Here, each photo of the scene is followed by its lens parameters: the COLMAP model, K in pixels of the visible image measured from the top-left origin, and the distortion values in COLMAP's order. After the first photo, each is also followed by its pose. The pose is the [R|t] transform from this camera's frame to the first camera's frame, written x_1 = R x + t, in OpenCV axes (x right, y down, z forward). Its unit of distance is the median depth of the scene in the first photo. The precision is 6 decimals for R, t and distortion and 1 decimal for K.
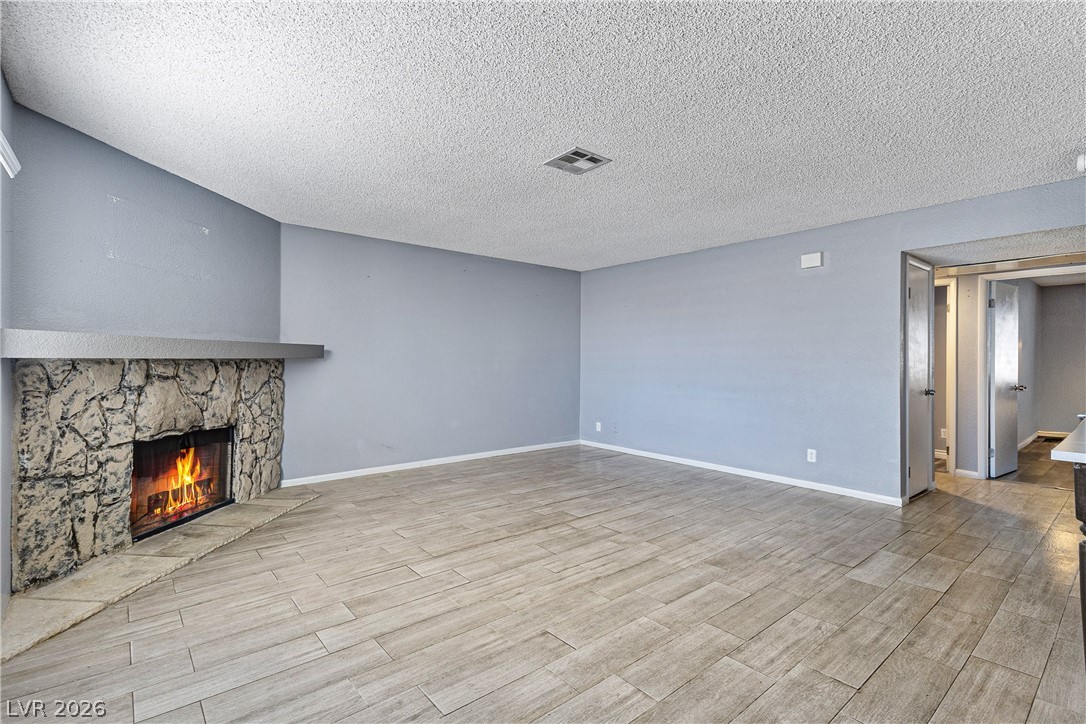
lens RADIAL K [[504.5, 0, 536.2], [0, 504.5, 355.7], [0, 0, 1]] dist [0.024082, -0.006928]
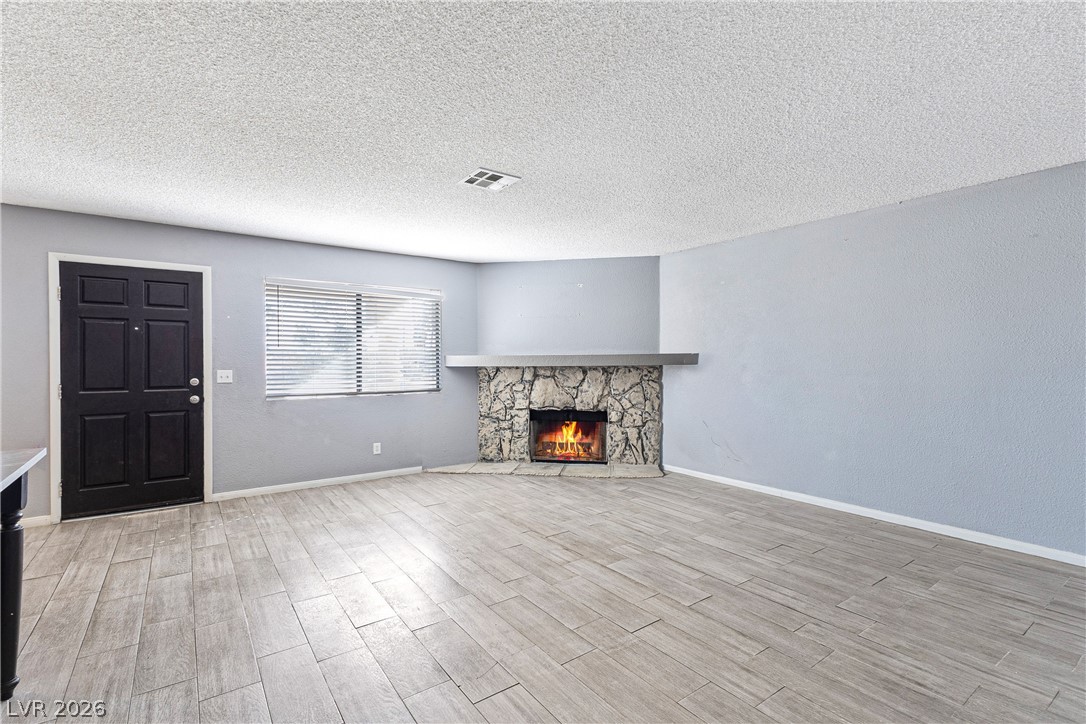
lens RADIAL K [[498.3, 0, 535.6], [0, 498.3, 362.7], [0, 0, 1]] dist [0.024346, -0.008482]
pose [[-0.074803, 0.002411, -0.997195, 1.093942], [0.010828, 0.999940, 0.001605, -0.009682], [0.997140, -0.010677, -0.074825, 1.169390]]
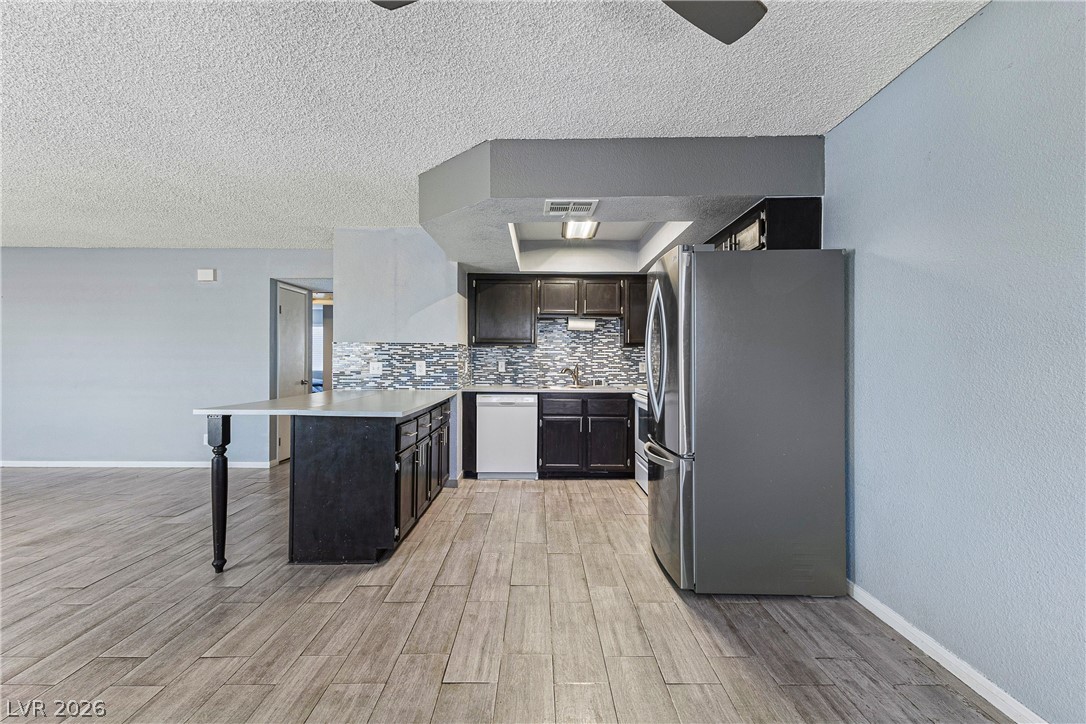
lens RADIAL K [[498.3, 0, 542.6], [0, 498.3, 359.8], [0, 0, 1]] dist [0.024346, -0.008482]
pose [[0.640549, -0.001687, 0.767916, 0.215733], [-0.006022, 0.999956, 0.007220, -0.004316], [-0.767894, -0.009250, 0.640510, -0.532033]]
